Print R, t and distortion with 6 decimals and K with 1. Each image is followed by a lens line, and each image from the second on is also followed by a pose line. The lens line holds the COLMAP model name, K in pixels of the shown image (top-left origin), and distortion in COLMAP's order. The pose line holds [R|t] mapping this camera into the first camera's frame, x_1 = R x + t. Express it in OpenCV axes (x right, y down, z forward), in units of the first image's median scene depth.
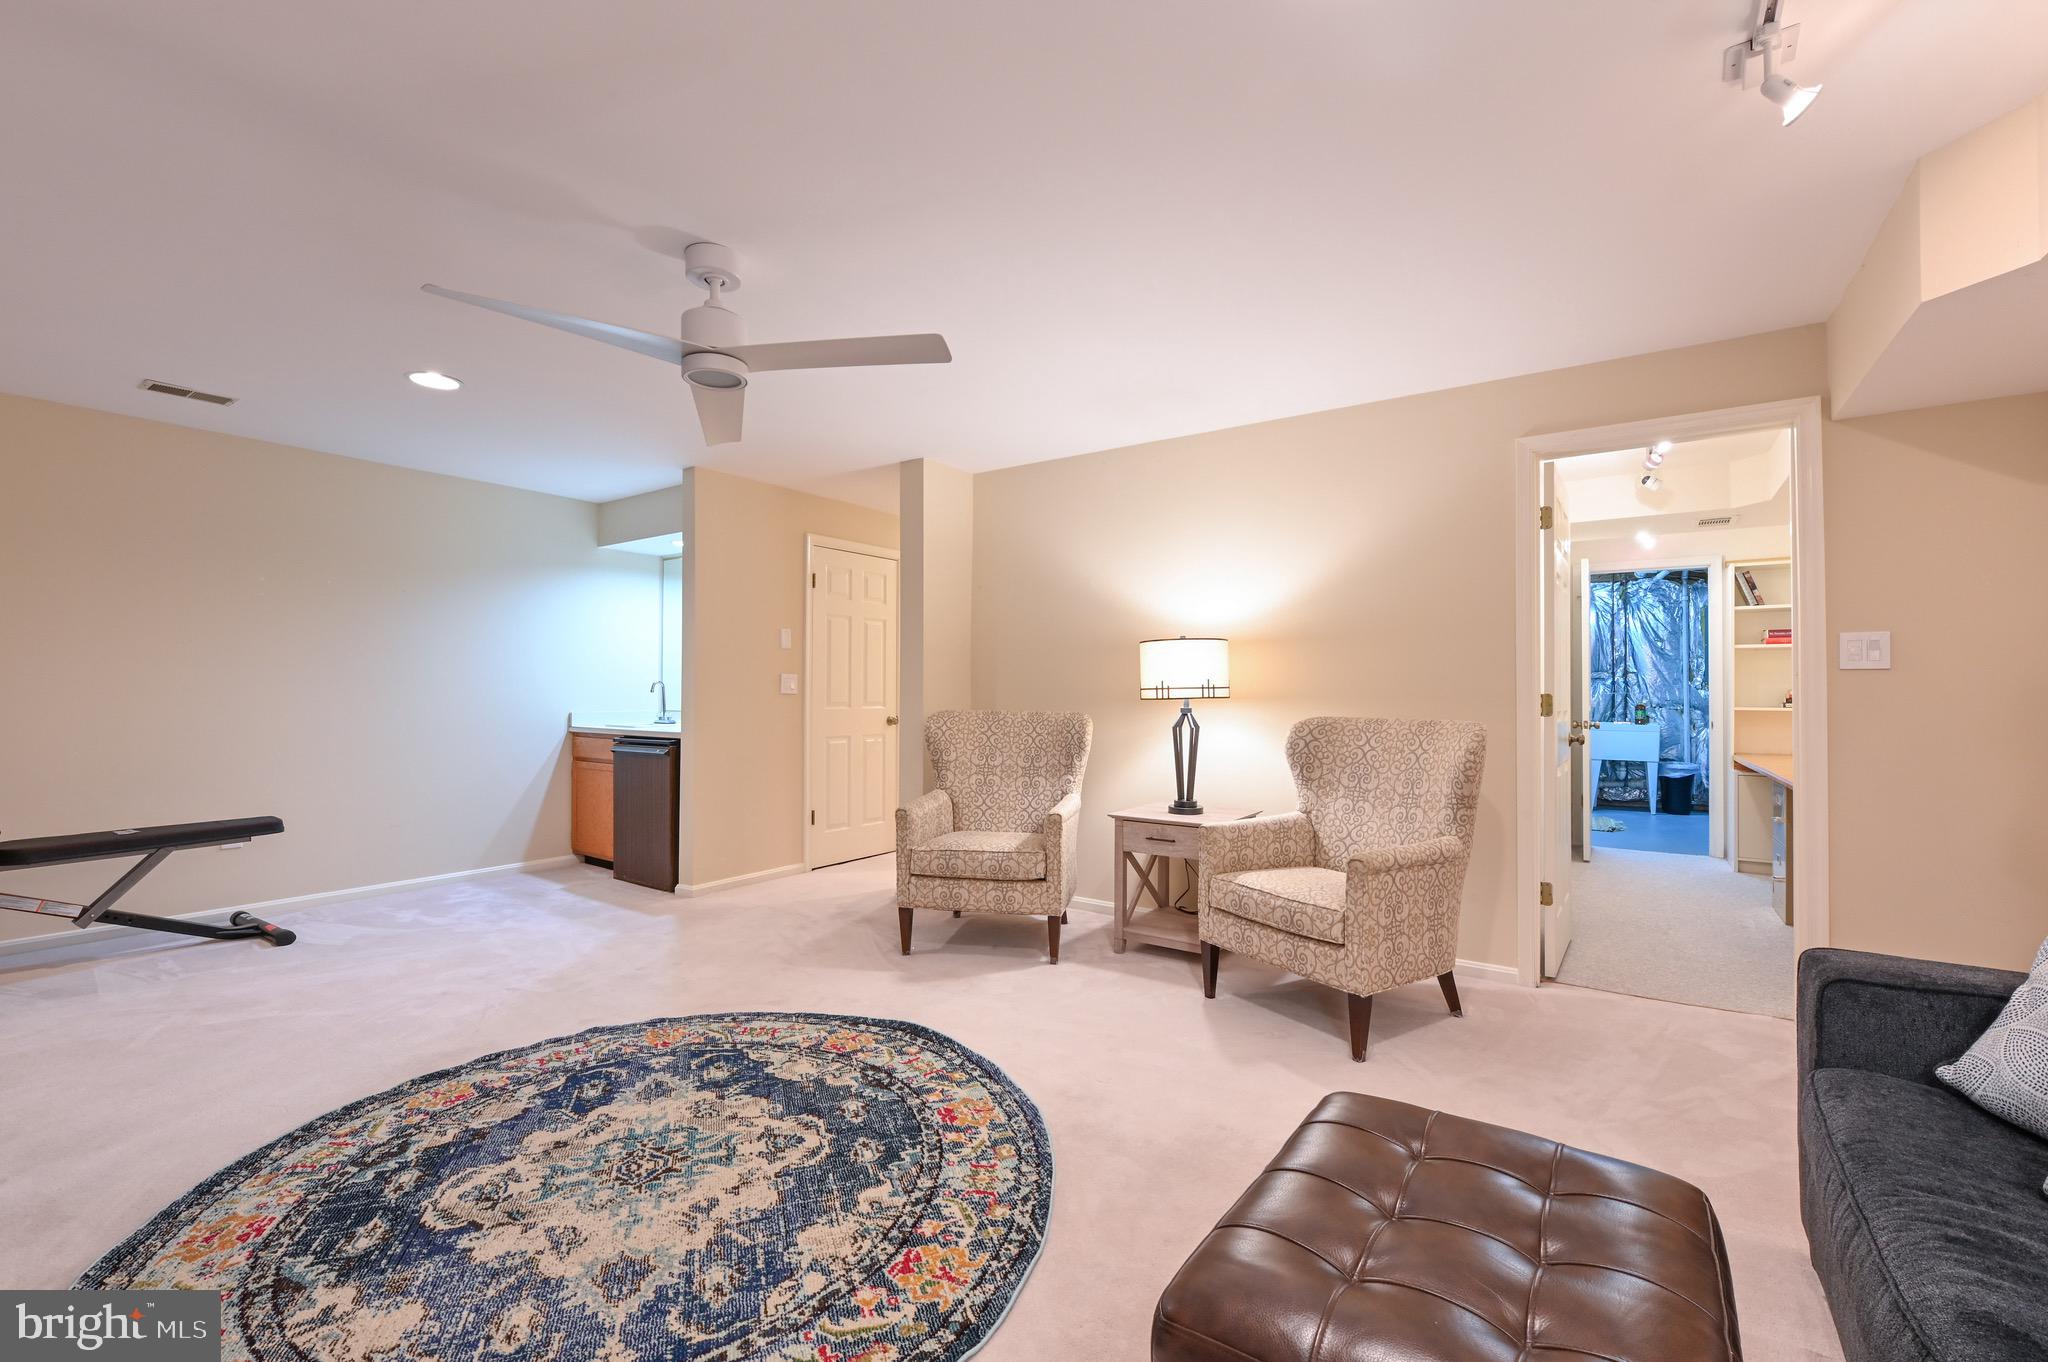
lens RADIAL K [[856.7, 0, 1036.1], [0, 856.7, 688.6], [0, 0, 1]] dist [-0.007239, -0.000912]
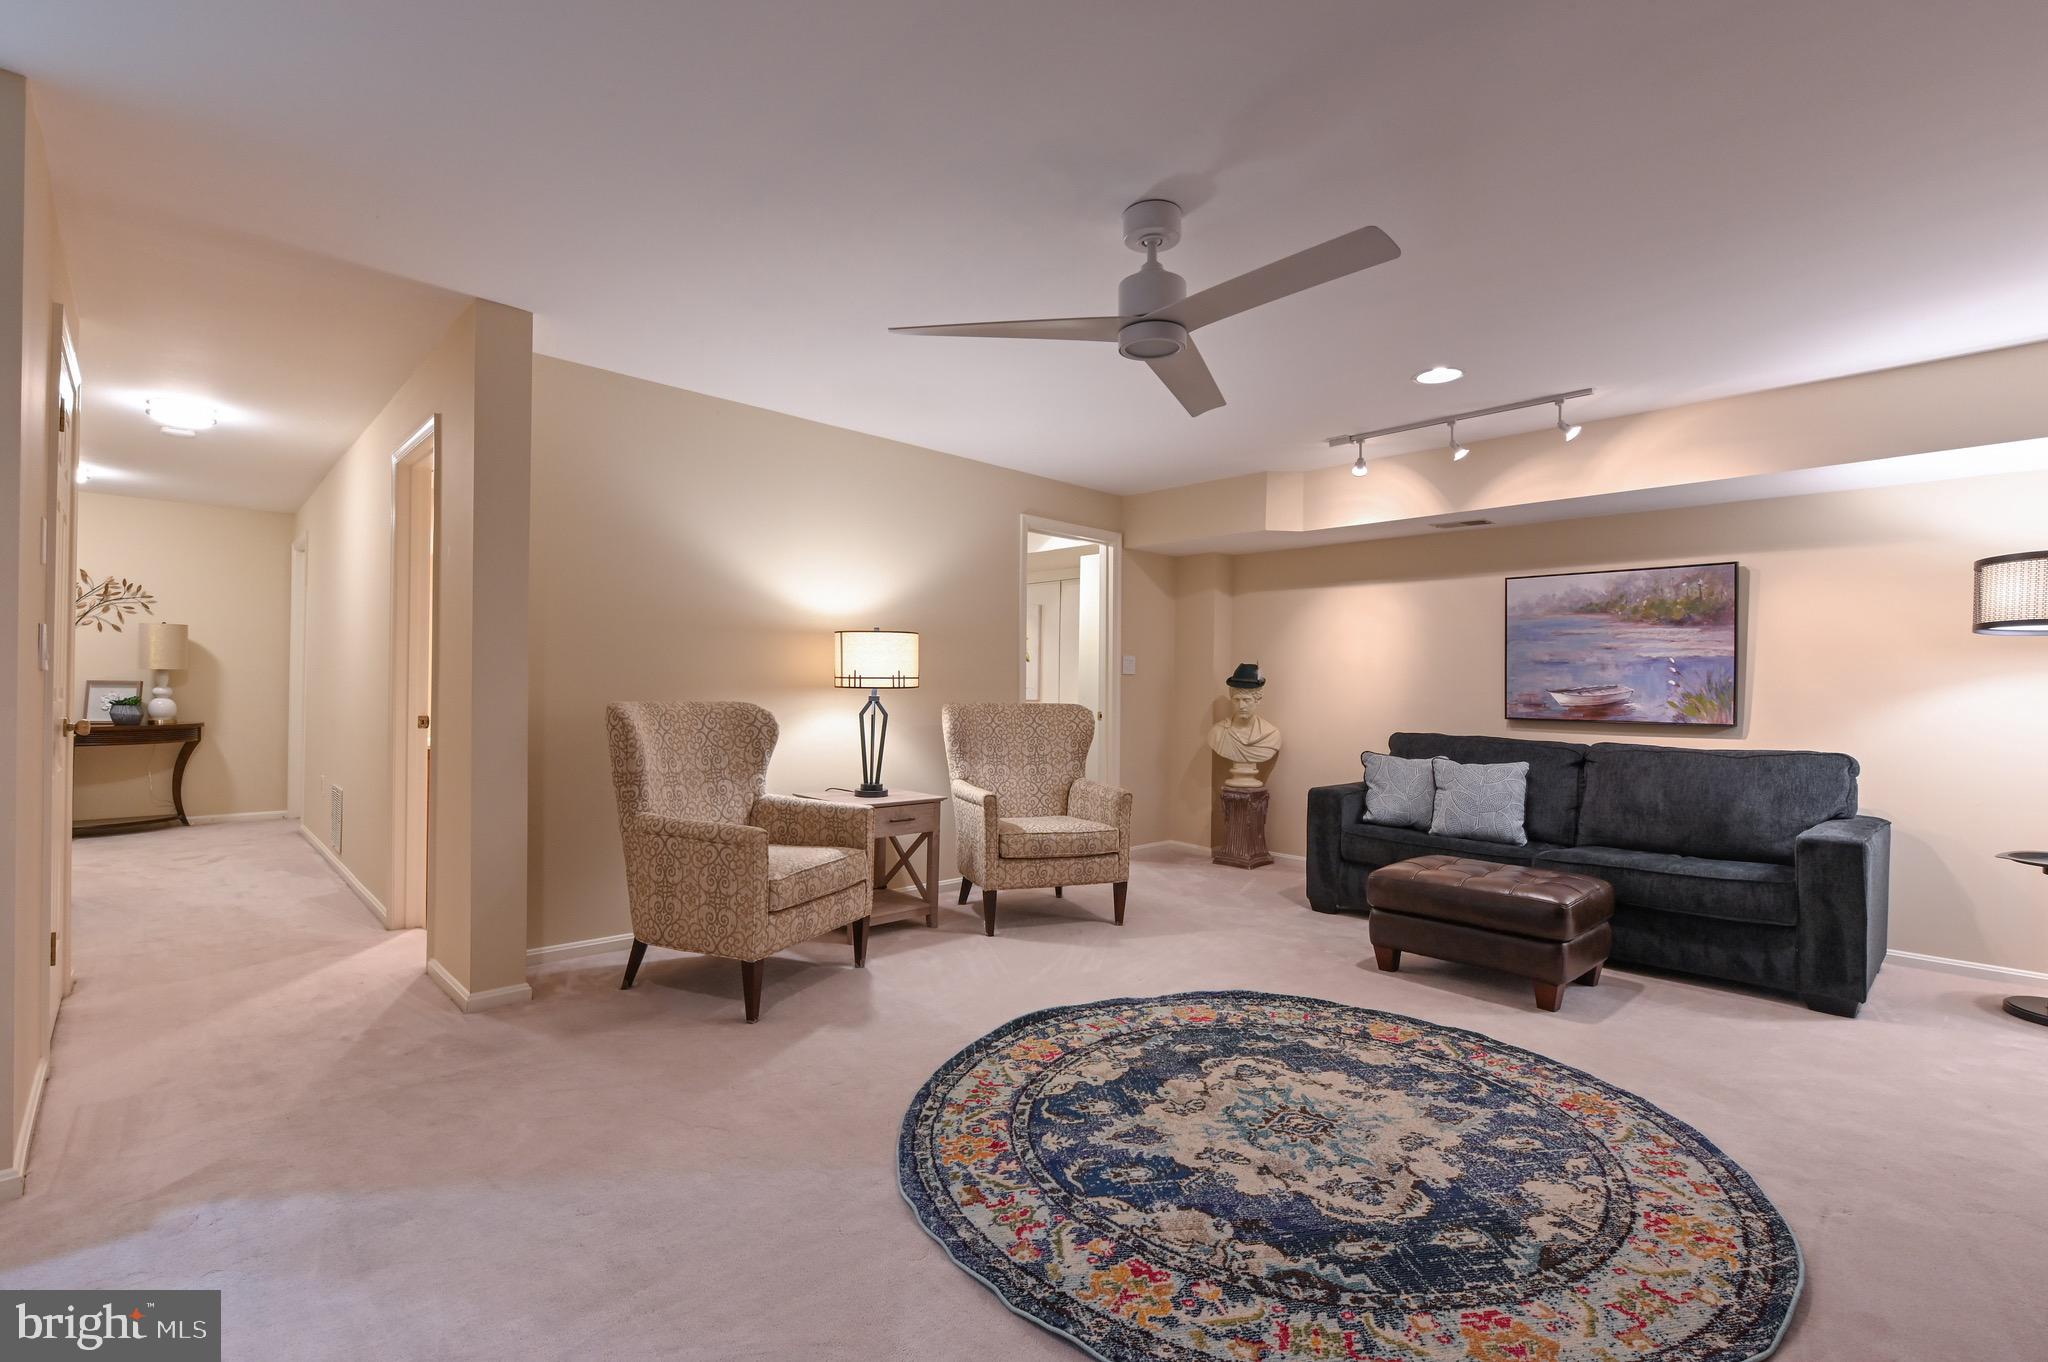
lens RADIAL K [[901.2, 0, 1027.1], [0, 901.2, 682.6], [0, 0, 1]] dist [-0.007479, -0.001691]
pose [[0.203724, 0.007405, 0.979000, -1.402962], [-0.018930, 0.999814, -0.003624, 0.009261], [-0.978845, -0.017794, 0.203826, 0.947097]]
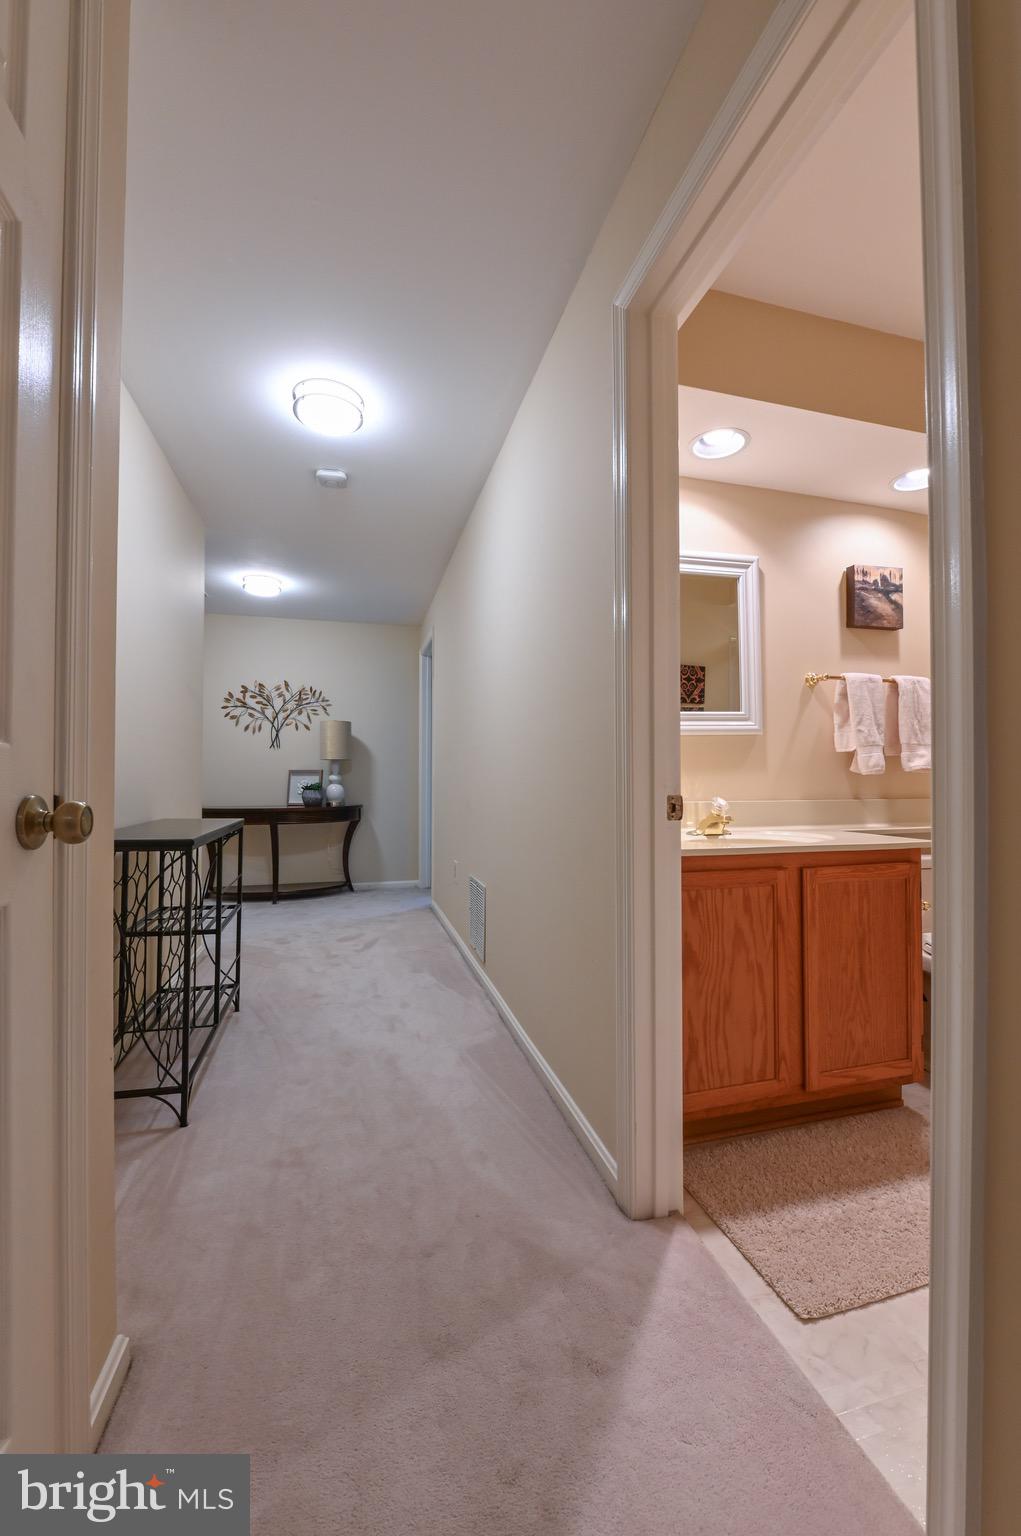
lens RADIAL K [[623.0, 0, 513.1], [0, 623.0, 768.3], [0, 0, 1]] dist [-0.012189, 0.000899]
pose [[0.659578, 0.012509, 0.751532, -0.475750], [-0.003007, 0.999897, -0.014005, 0.073840], [-0.751630, 0.006978, 0.659548, 2.201062]]
